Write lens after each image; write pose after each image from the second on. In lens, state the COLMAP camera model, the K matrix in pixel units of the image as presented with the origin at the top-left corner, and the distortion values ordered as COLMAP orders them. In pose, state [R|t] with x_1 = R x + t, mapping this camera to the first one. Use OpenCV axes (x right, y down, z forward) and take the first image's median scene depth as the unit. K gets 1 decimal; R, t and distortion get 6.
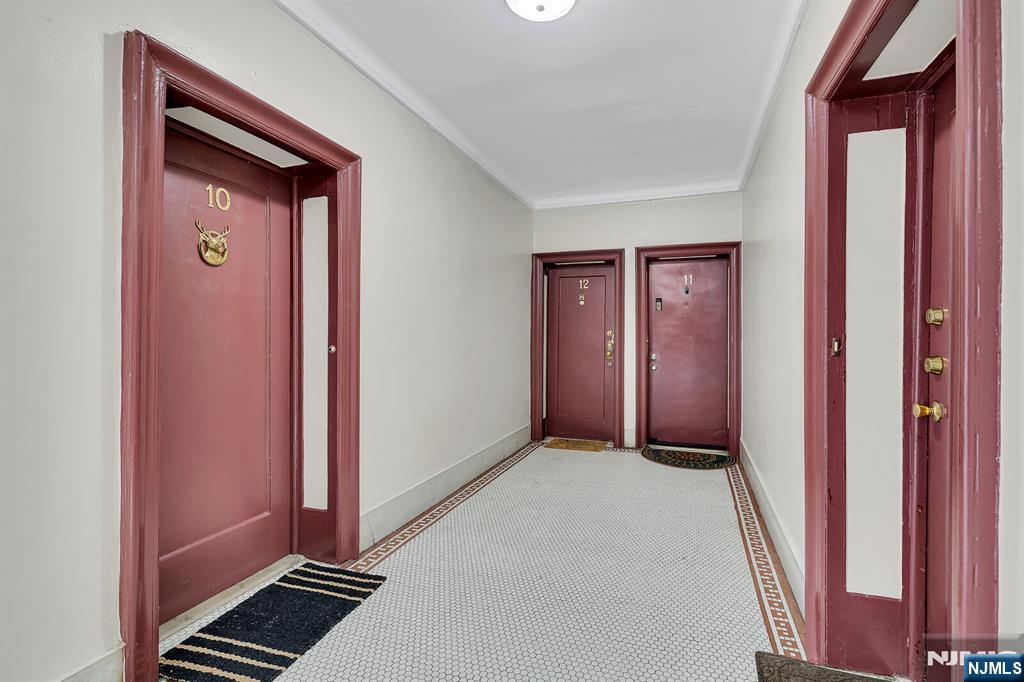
lens RADIAL K [[452.7, 0, 512.0], [0, 452.7, 341.0], [0, 0, 1]] dist [0.002750, -0.000115]
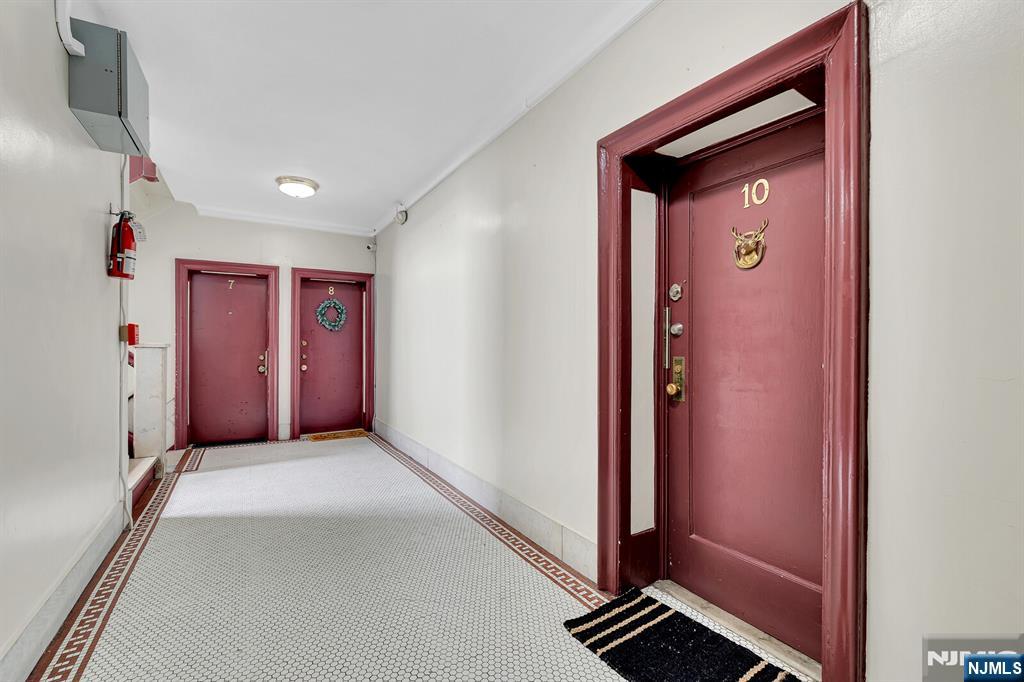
lens RADIAL K [[452.7, 0, 512.0], [0, 452.7, 341.0], [0, 0, 1]] dist [0.002750, -0.000115]
pose [[-0.605226, -0.002118, -0.796051, 0.389746], [-0.007287, 0.999969, 0.002879, -0.017349], [0.796020, 0.007544, -0.605223, 1.207111]]
